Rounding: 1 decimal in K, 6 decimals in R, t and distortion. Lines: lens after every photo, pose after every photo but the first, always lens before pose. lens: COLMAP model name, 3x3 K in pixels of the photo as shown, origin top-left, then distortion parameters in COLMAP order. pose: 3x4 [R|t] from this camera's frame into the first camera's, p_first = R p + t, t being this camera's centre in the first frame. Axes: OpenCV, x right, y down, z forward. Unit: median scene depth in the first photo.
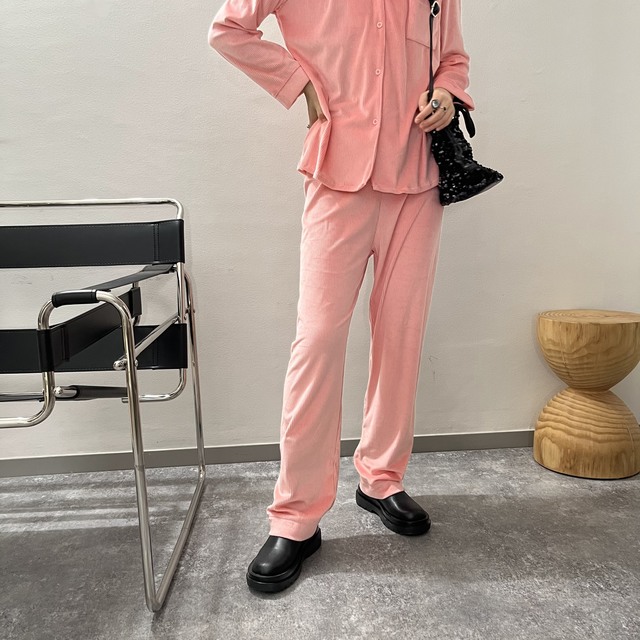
lens RADIAL K [[610.3, 0, 329.8], [0, 610.3, 319.3], [0, 0, 1]] dist [0.024456, 0.002532]
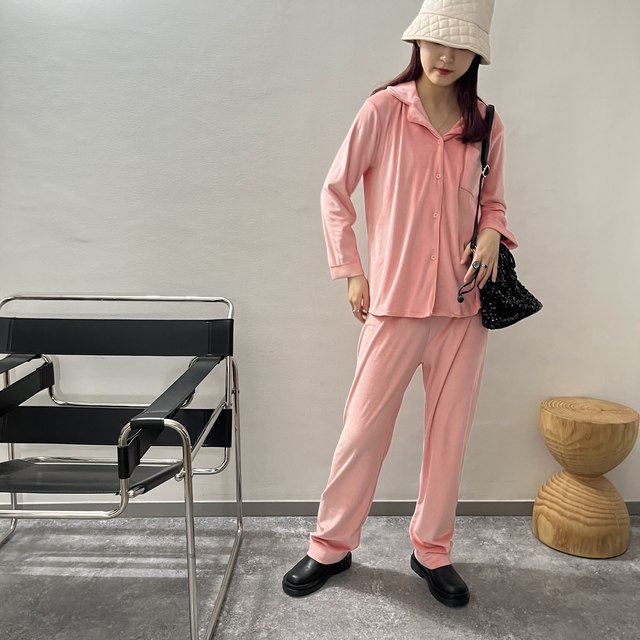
lens RADIAL K [[608.0, 0, 335.7], [0, 608.0, 316.9], [0, 0, 1]] dist [0.036799, -0.017453]
pose [[0.997269, 0.044343, -0.059063, 0.025657], [-0.043559, 0.998946, 0.014489, -0.183132], [0.059643, -0.011876, 0.998149, -0.154696]]
